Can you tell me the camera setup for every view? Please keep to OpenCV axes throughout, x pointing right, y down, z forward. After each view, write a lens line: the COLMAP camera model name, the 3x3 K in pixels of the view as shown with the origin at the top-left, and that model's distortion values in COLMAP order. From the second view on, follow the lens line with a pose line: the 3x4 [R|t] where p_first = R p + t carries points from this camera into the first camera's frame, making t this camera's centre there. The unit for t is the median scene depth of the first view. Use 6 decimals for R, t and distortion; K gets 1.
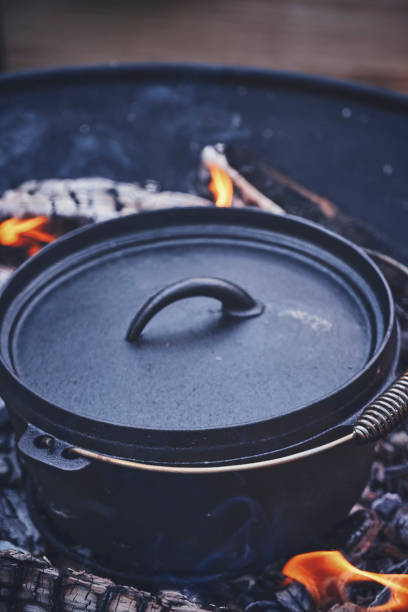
lens RADIAL K [[1833.6, 0, 204.0], [0, 1833.6, 306.0], [0, 0, 1]] dist [-0.146503, -2.269138]
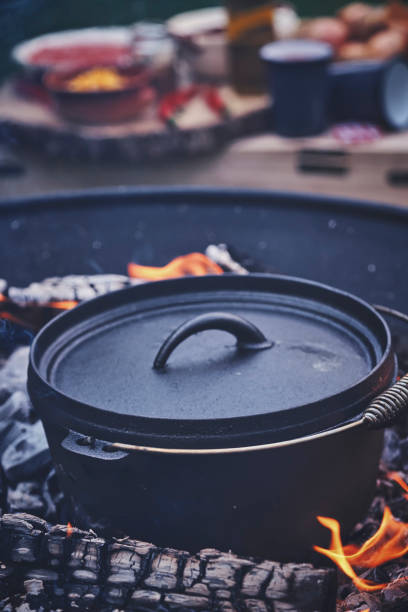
lens RADIAL K [[1833.6, 0, 204.0], [0, 1833.6, 306.0], [0, 0, 1]] dist [-0.146503, -2.269138]
pose [[0.999262, -0.020311, 0.032606, -0.047316], [0.026446, 0.979356, -0.200406, 0.207103], [-0.027862, 0.201121, 0.979170, -0.103044]]
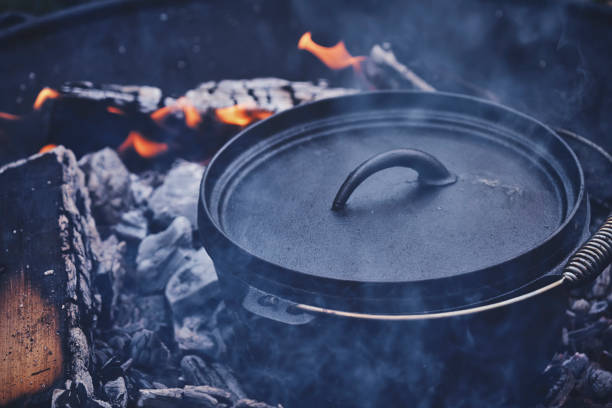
lens RADIAL K [[1833.6, 0, 306.0], [0, 1833.6, 204.0], [0, 0, 1]] dist [-0.146503, -2.269138]
pose [[0.998525, -0.032877, 0.043200, -0.103406], [0.035269, 0.997817, -0.055832, 0.074009], [-0.041270, 0.057273, 0.997505, -0.051420]]
